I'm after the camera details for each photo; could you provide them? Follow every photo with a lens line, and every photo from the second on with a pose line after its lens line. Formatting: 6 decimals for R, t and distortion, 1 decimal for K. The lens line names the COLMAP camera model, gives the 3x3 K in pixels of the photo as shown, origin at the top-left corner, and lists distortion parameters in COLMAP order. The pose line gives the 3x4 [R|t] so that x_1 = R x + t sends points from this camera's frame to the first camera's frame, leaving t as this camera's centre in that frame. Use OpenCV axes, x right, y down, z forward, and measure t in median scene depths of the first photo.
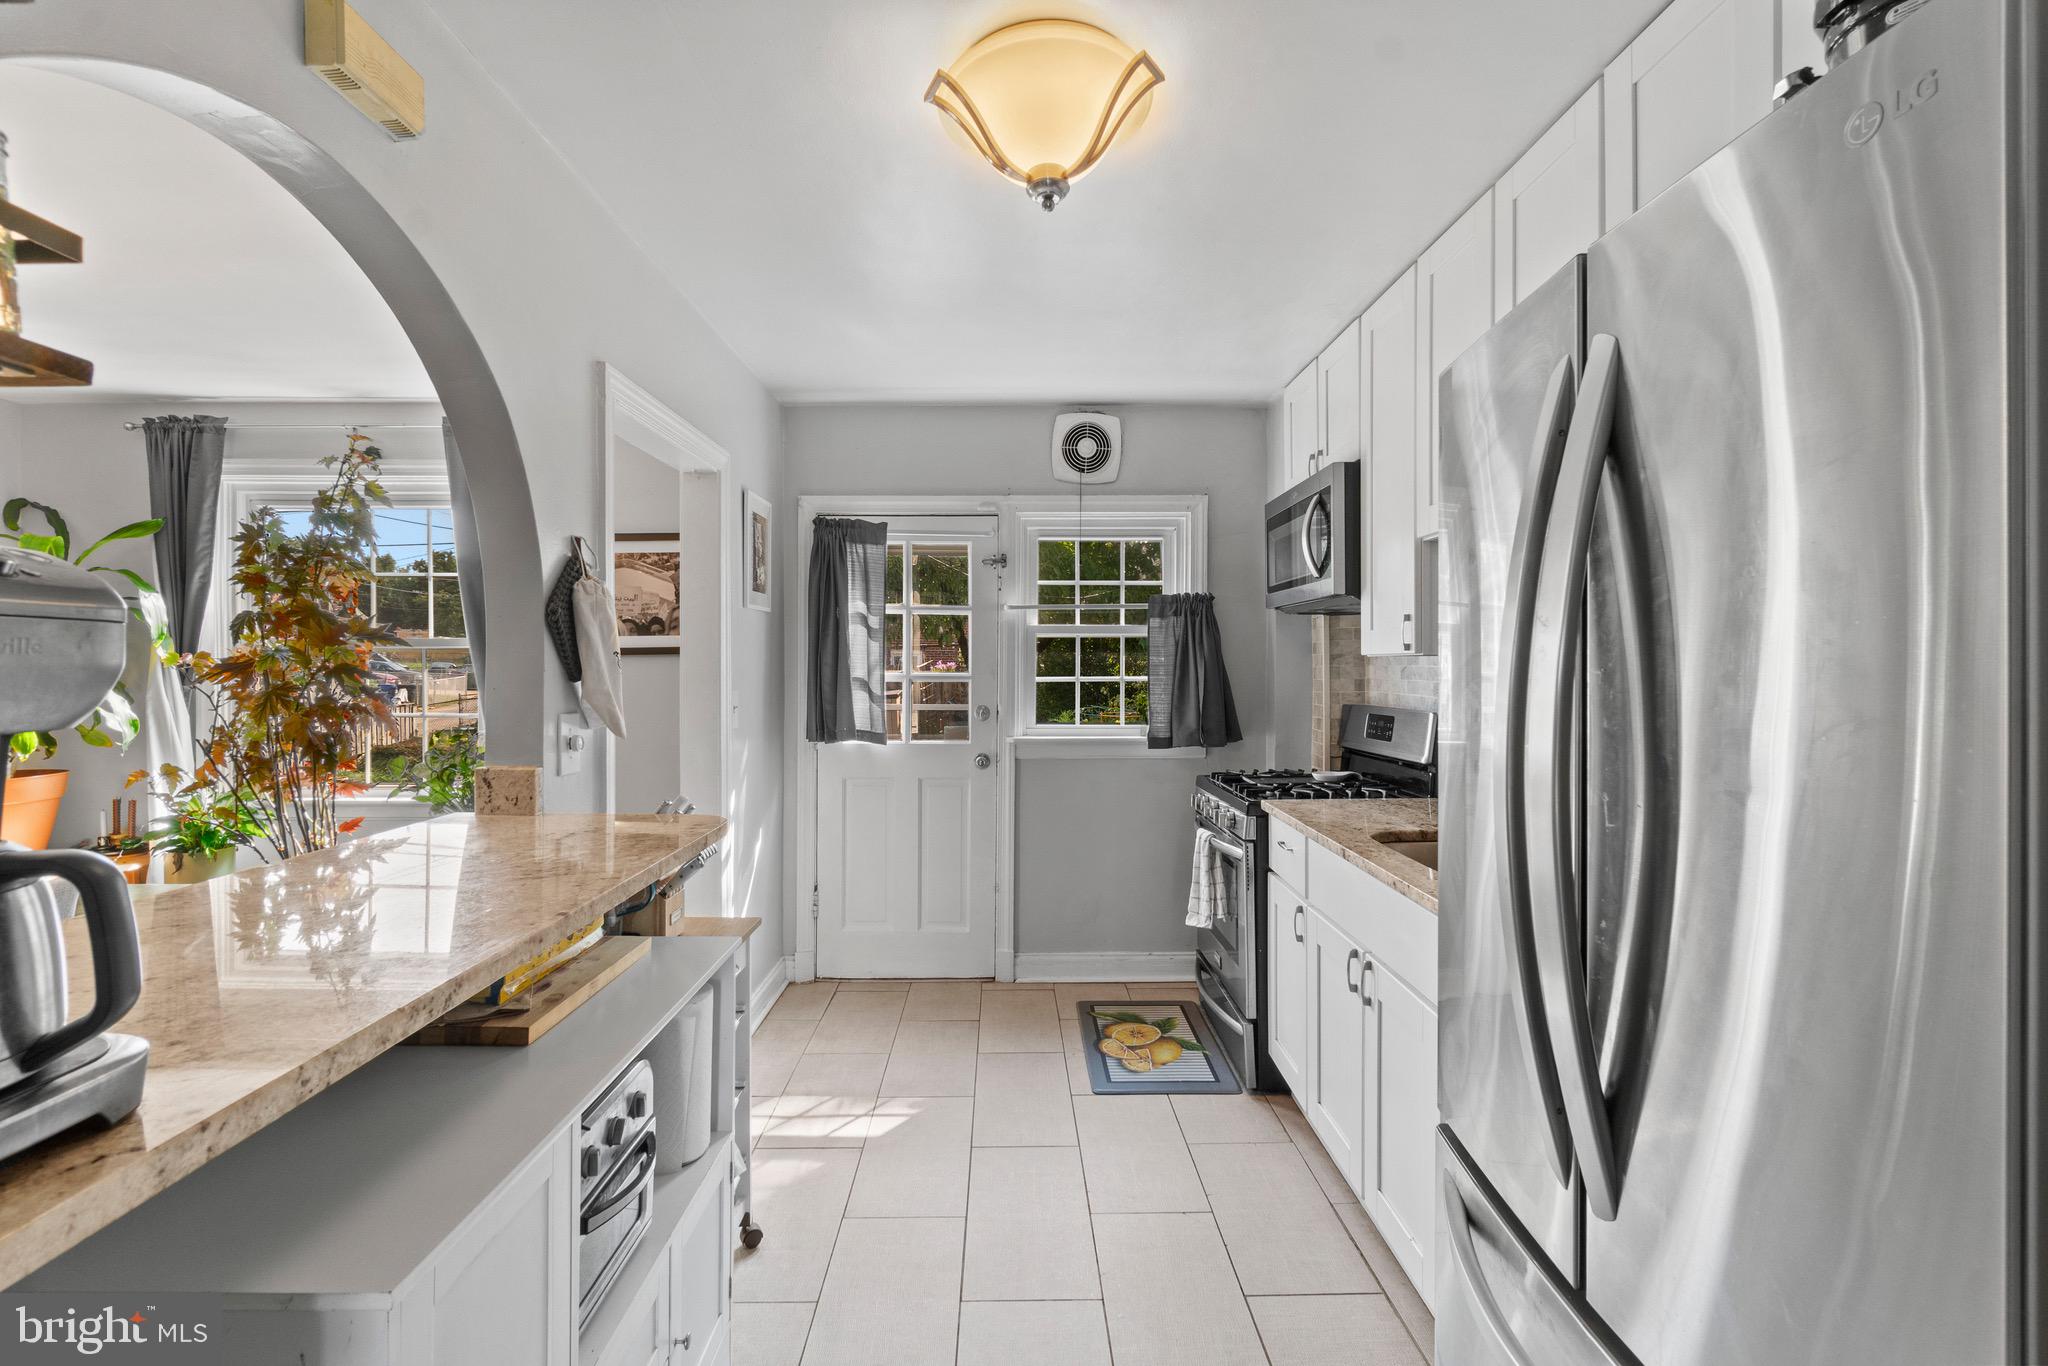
lens RADIAL K [[892.4, 0, 1017.4], [0, 892.4, 669.6], [0, 0, 1]] dist [-0.000773, 0.000441]
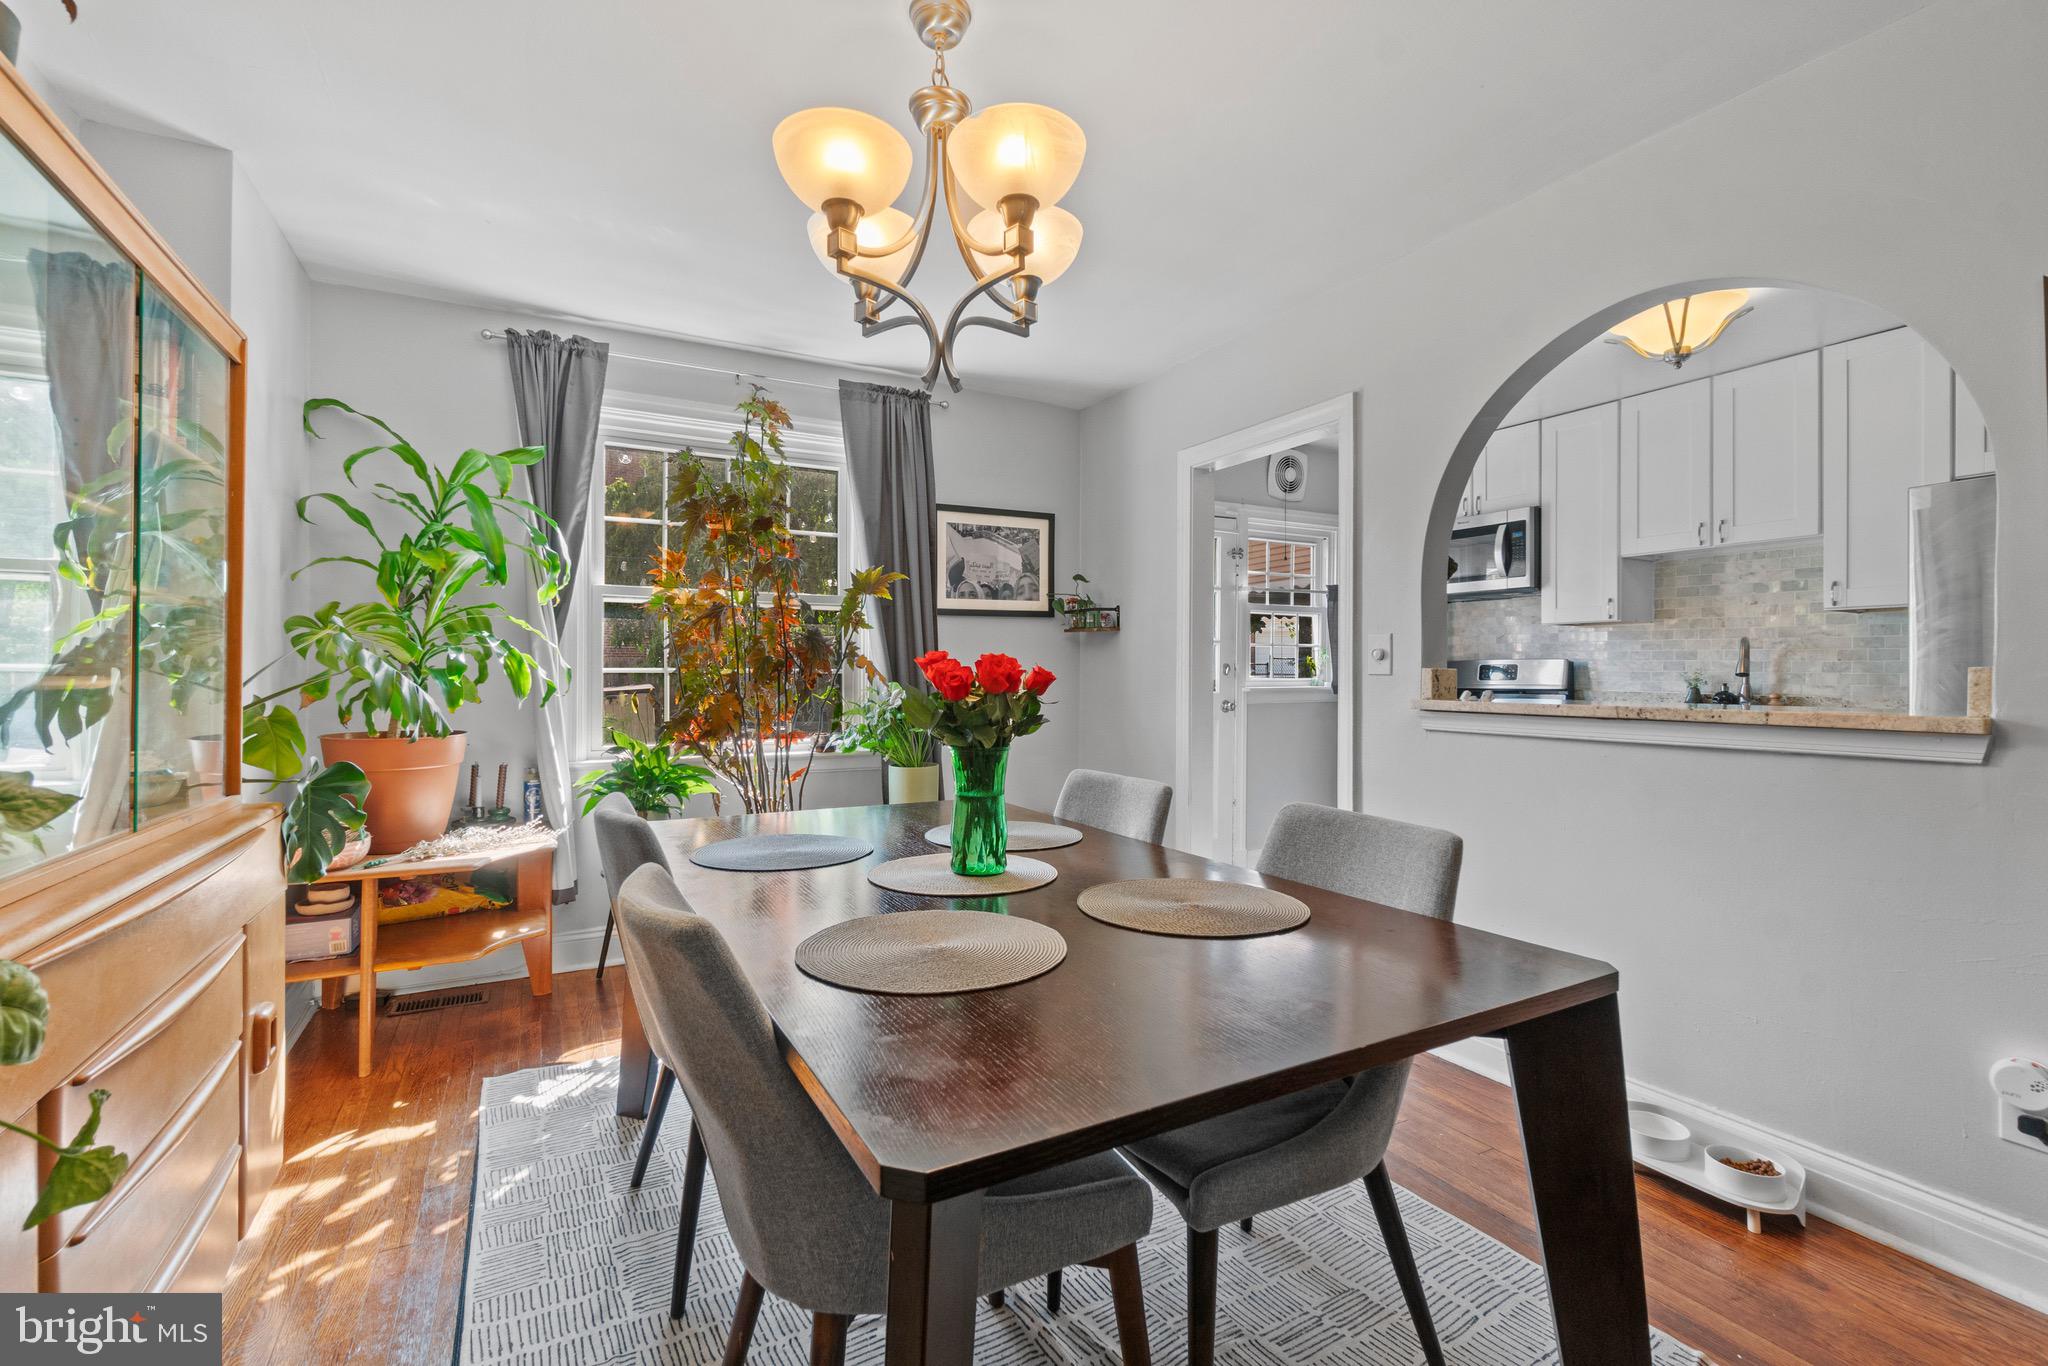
lens RADIAL K [[892.4, 0, 1017.4], [0, 892.4, 669.6], [0, 0, 1]] dist [-0.000773, 0.000441]
pose [[0.880642, 0.001711, 0.473779, -0.992721], [0.001867, 0.999973, -0.007082, 0.062014], [-0.473779, 0.007121, 0.880615, -0.002071]]
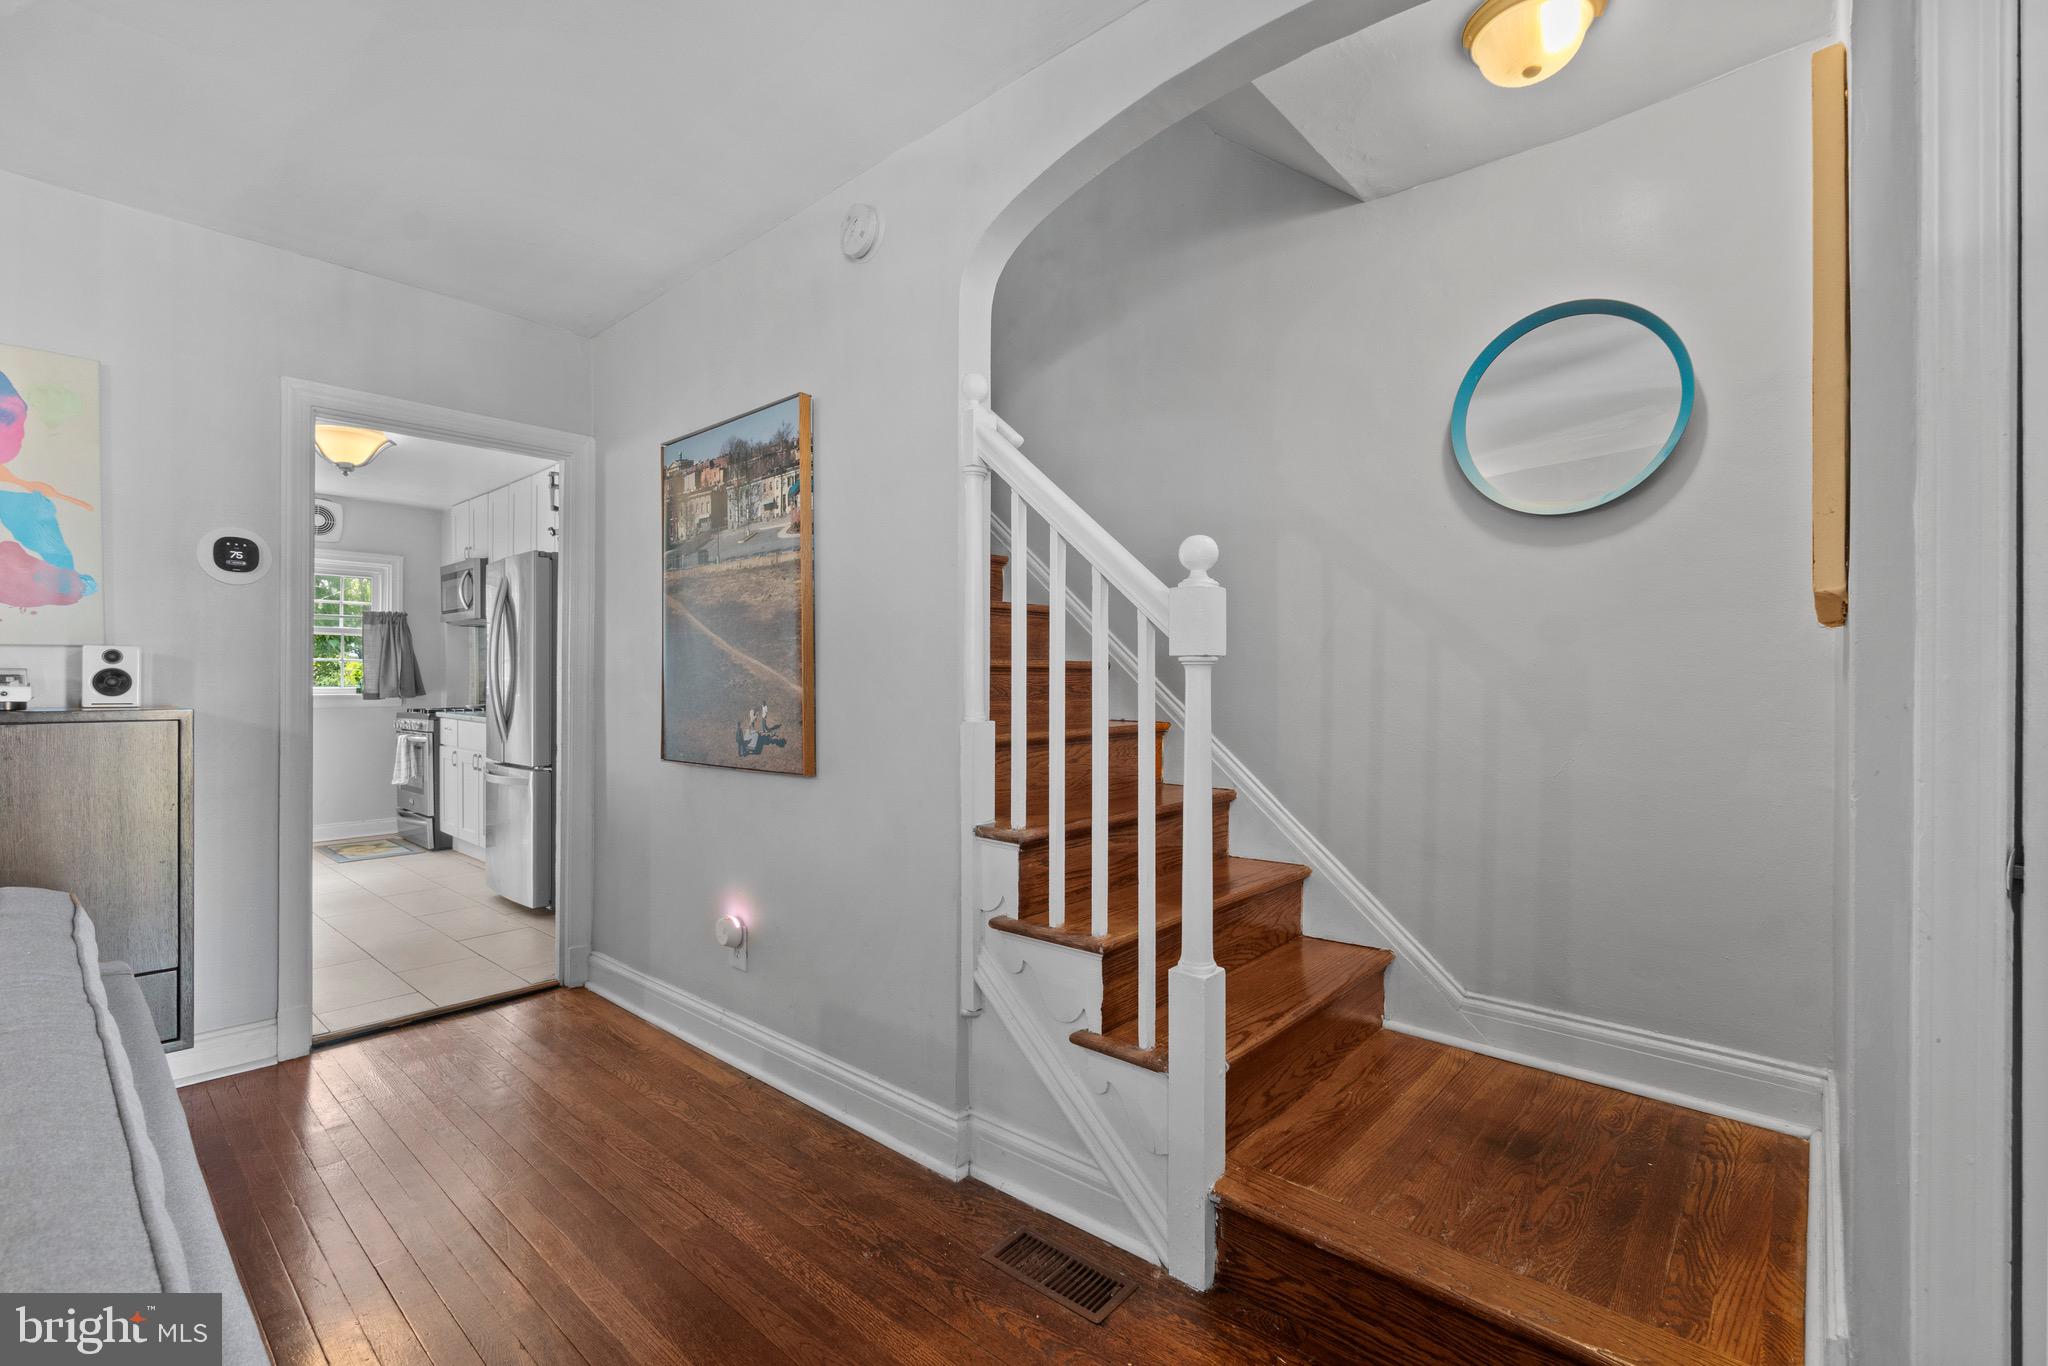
lens RADIAL K [[887.0, 0, 1014.0], [0, 887.0, 681.6], [0, 0, 1]] dist [-0.001644, -0.000311]
pose [[0.672653, 0.002757, 0.739953, -0.287719], [0.002670, 0.999978, -0.006153, 0.070196], [-0.739953, 0.006114, 0.672631, -1.138517]]
